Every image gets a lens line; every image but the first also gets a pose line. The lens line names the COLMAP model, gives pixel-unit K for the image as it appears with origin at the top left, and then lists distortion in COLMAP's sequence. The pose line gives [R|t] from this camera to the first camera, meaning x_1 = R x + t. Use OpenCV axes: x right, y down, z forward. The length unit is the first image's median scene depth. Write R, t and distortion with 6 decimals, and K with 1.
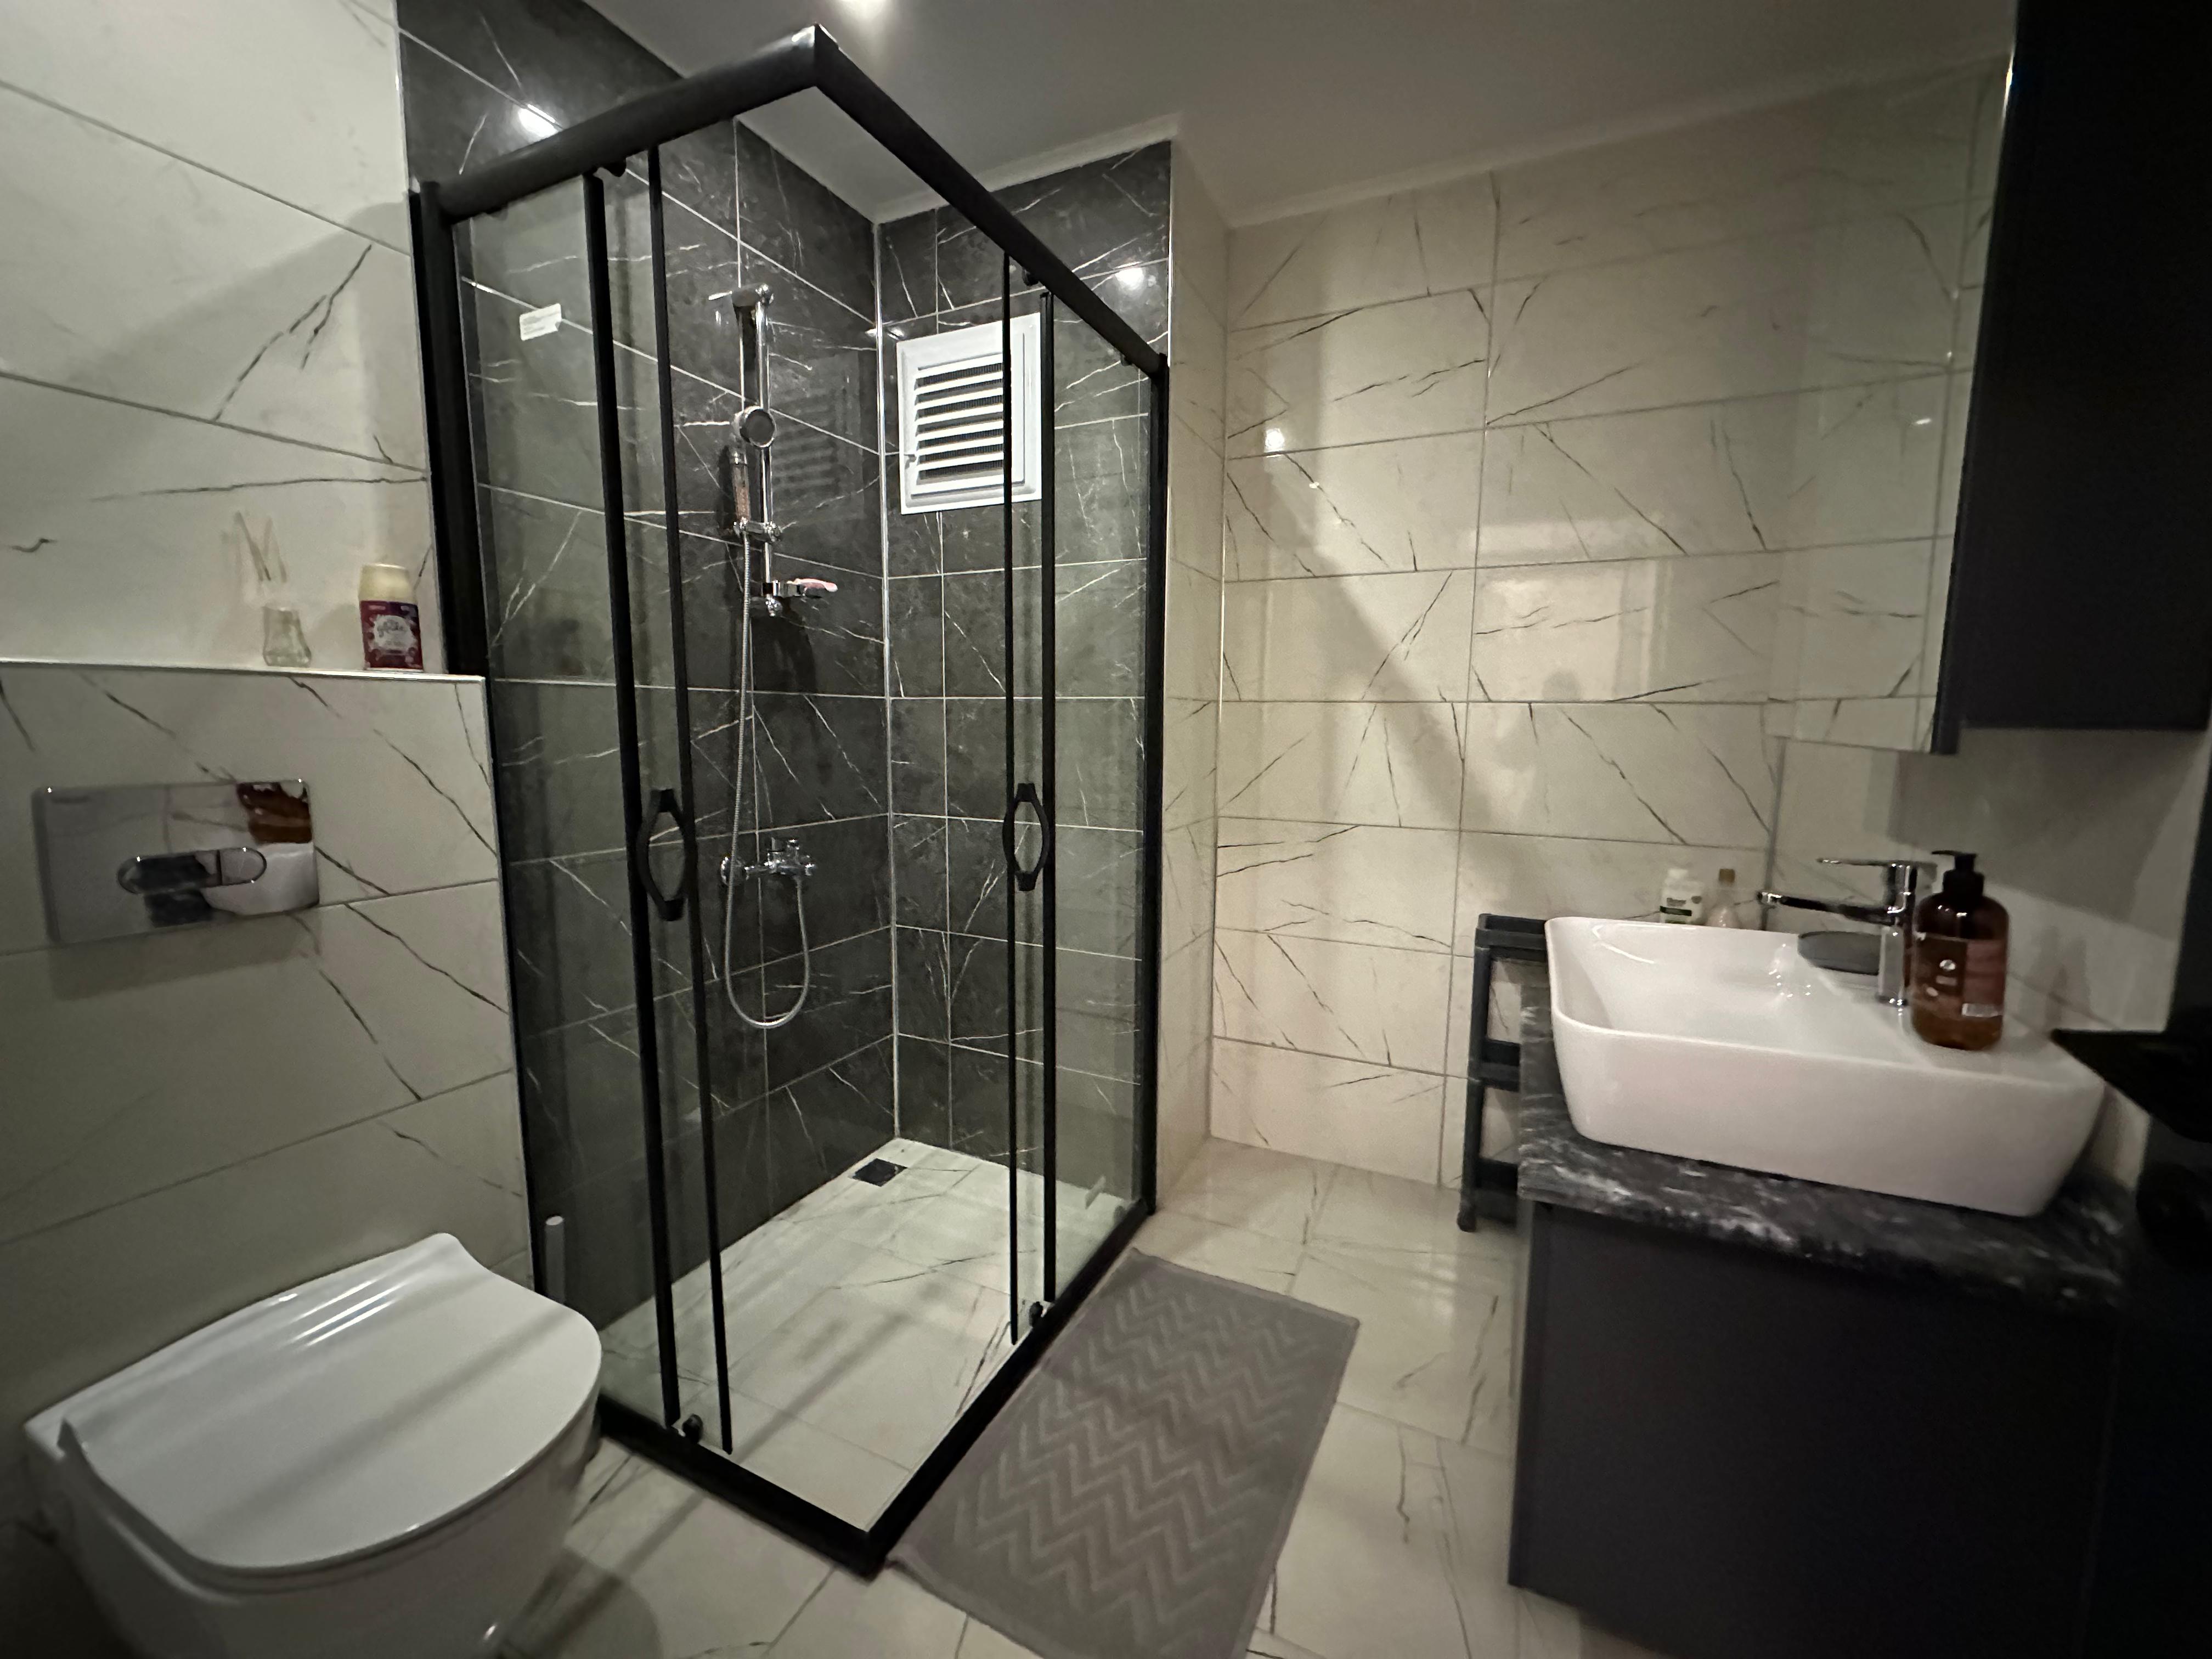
lens RADIAL K [[872.7, 0, 1106.4], [0, 872.7, 824.6], [0, 0, 1]] dist [-0.005992, -0.000003]
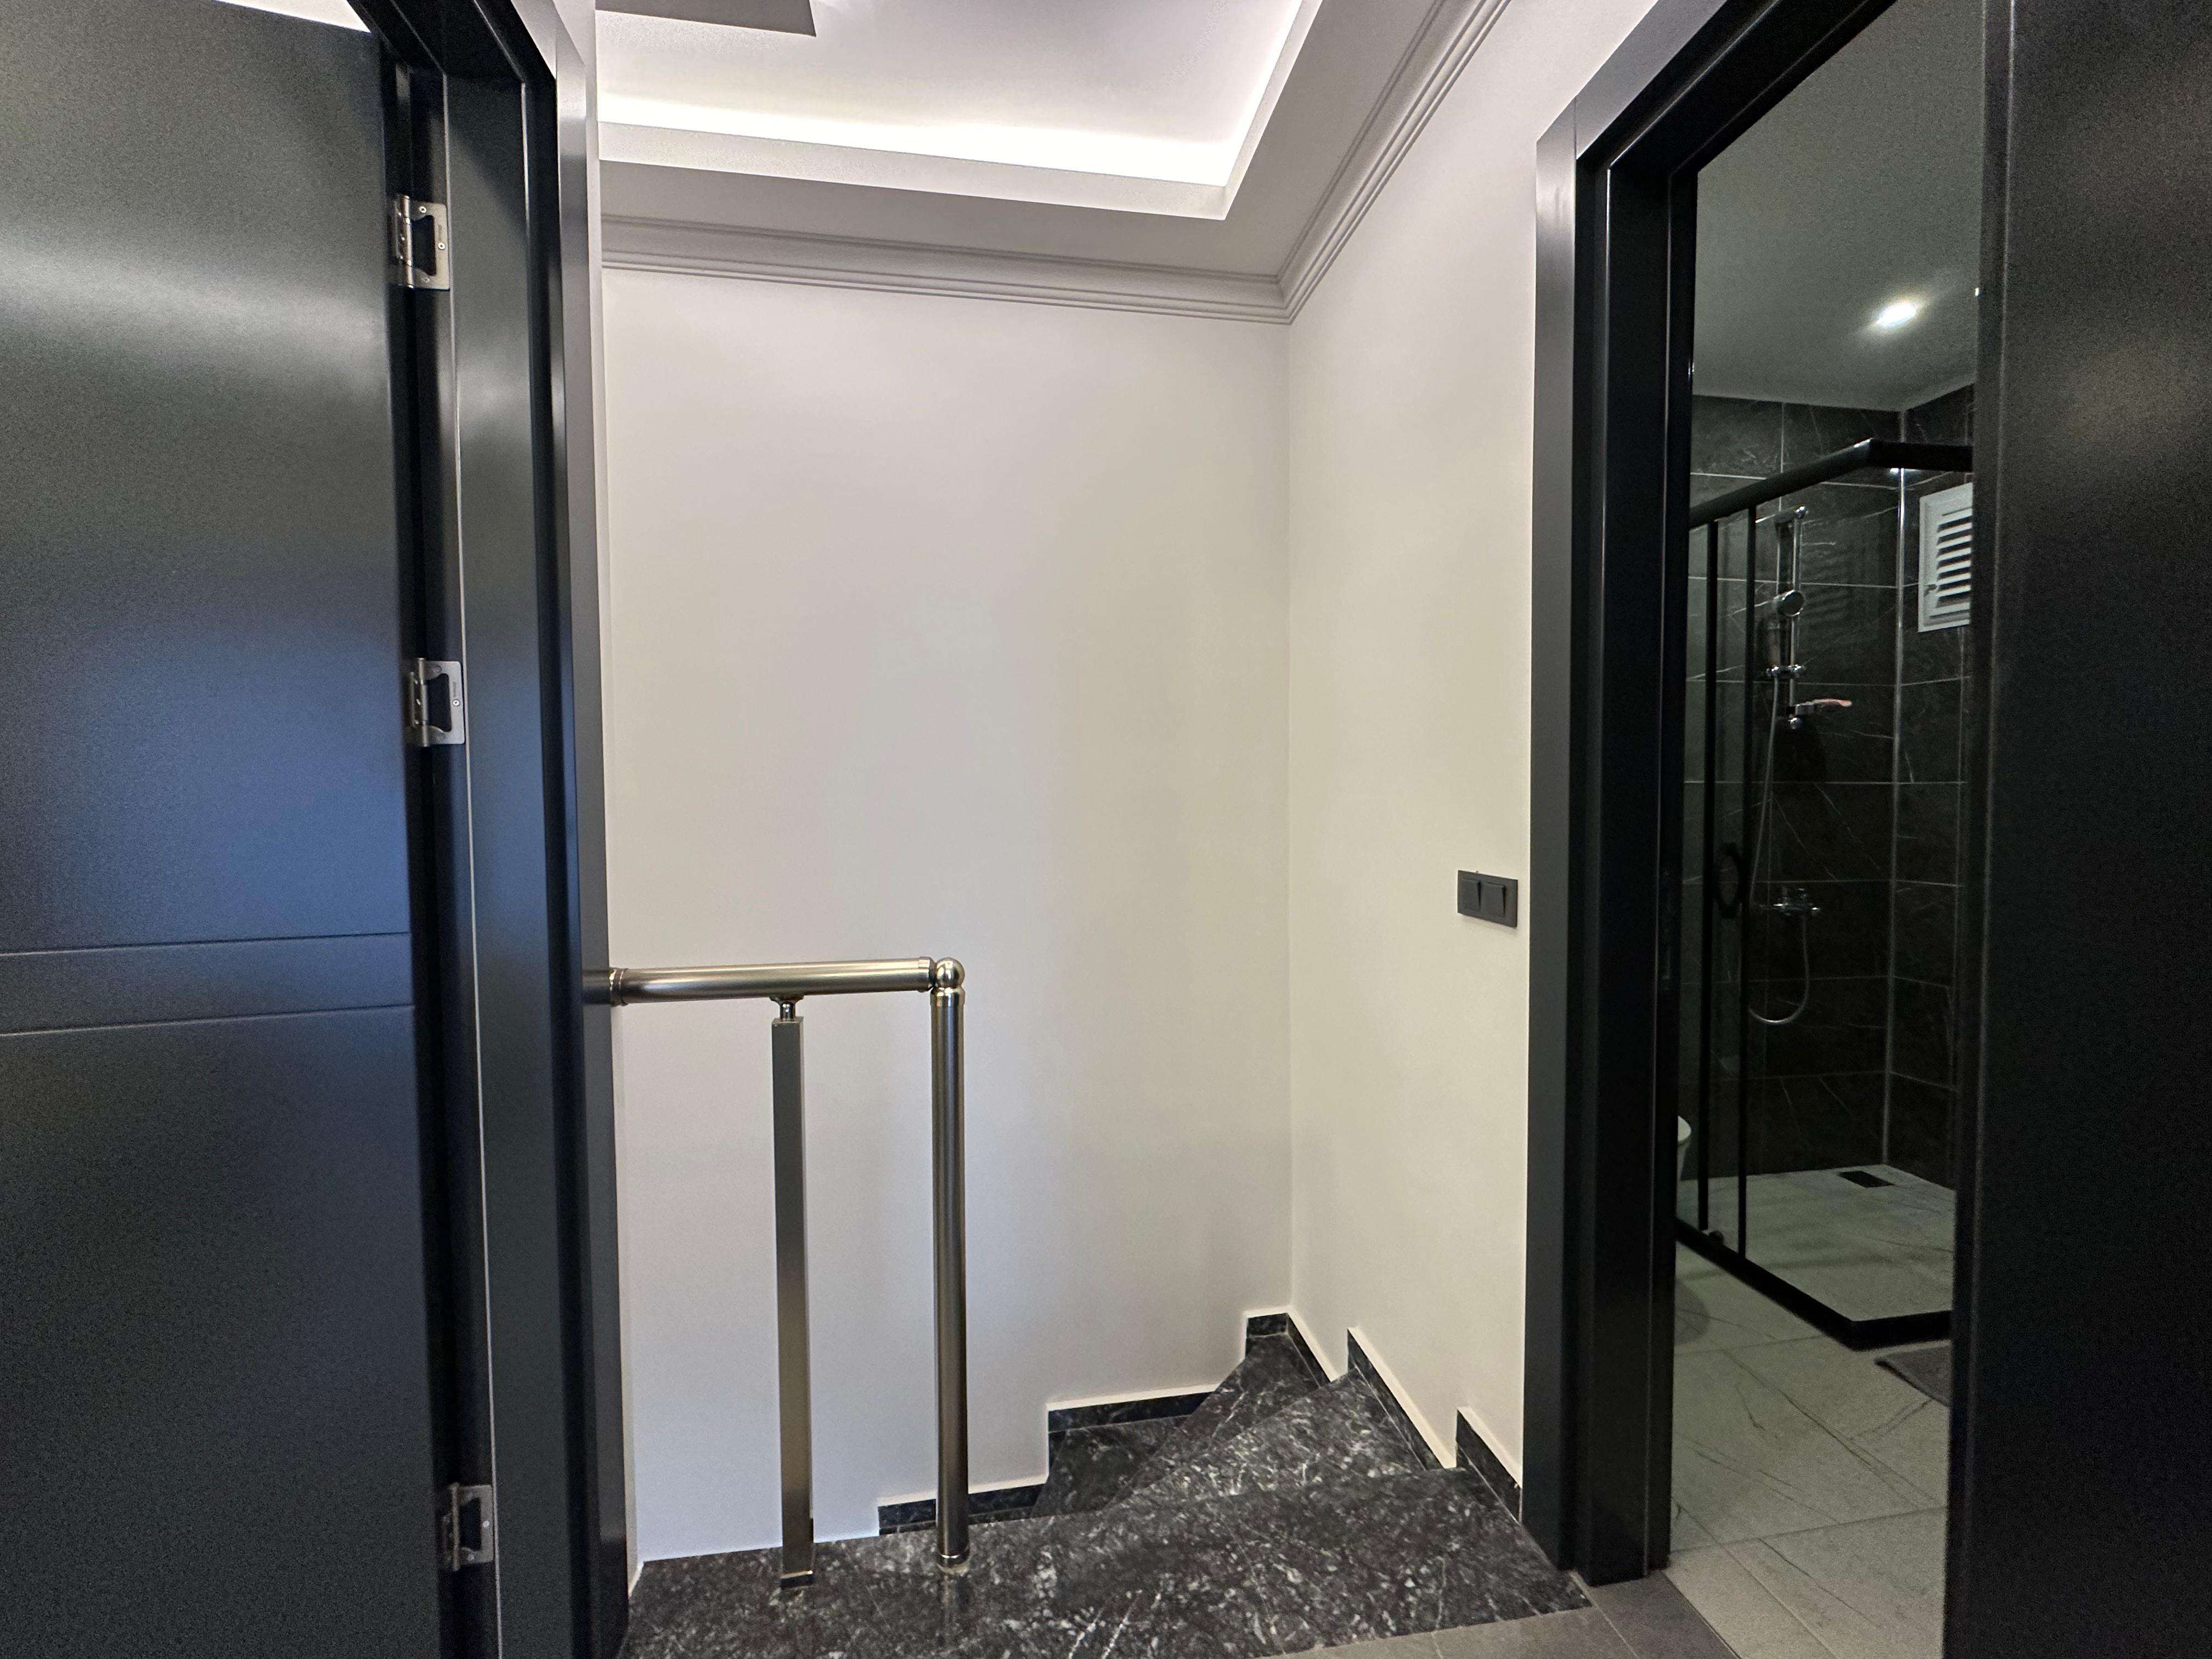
lens RADIAL K [[872.7, 0, 1104.3], [0, 872.7, 834.8], [0, 0, 1]] dist [-0.005992, -0.000003]
pose [[0.560883, 0.016999, -0.827721, 0.136112], [-0.090978, 0.995000, -0.041214, 0.078050], [0.822881, 0.098421, 0.559625, -0.589679]]
